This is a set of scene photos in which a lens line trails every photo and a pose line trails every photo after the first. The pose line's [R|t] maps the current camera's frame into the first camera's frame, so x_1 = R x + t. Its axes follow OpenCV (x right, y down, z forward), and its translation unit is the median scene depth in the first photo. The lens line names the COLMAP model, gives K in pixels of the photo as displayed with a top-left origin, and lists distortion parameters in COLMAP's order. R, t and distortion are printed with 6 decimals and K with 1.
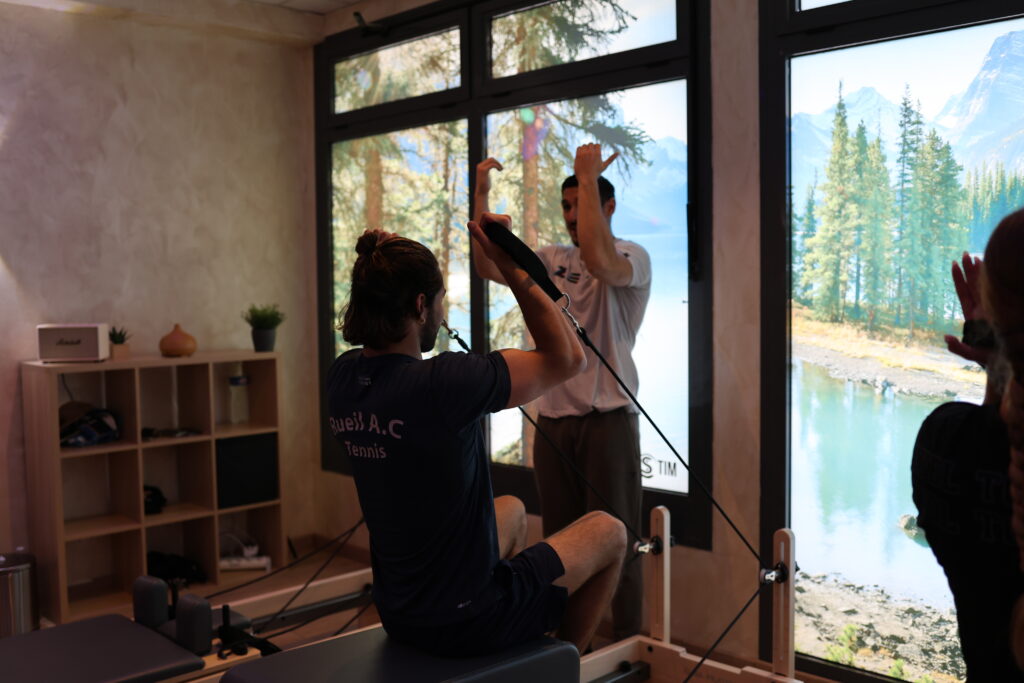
lens RADIAL K [[1036.2, 0, 510.7], [0, 1036.2, 341.5], [0, 0, 1]] dist [-0.049162, 0.000000]
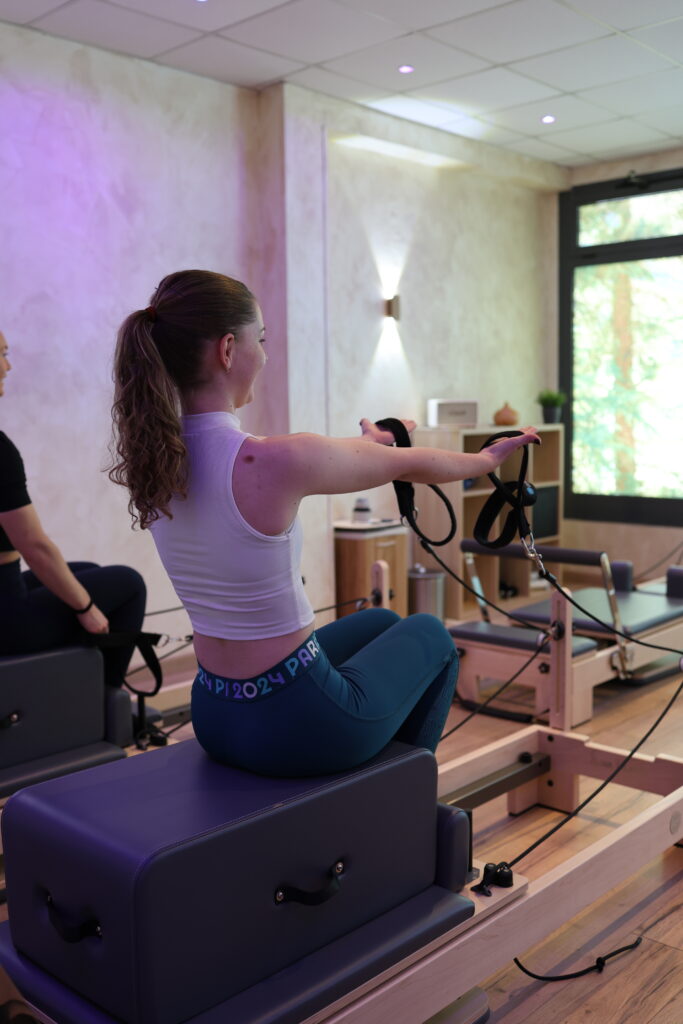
lens RADIAL K [[1036.2, 0, 329.5], [0, 1036.2, 477.4], [0, 0, 1]] dist [-0.049162, 0.000000]
pose [[0.999891, 0.005068, 0.013870, -0.529601], [-0.005274, 0.999876, 0.014855, 0.057841], [-0.013793, -0.014927, 0.999793, -0.318972]]
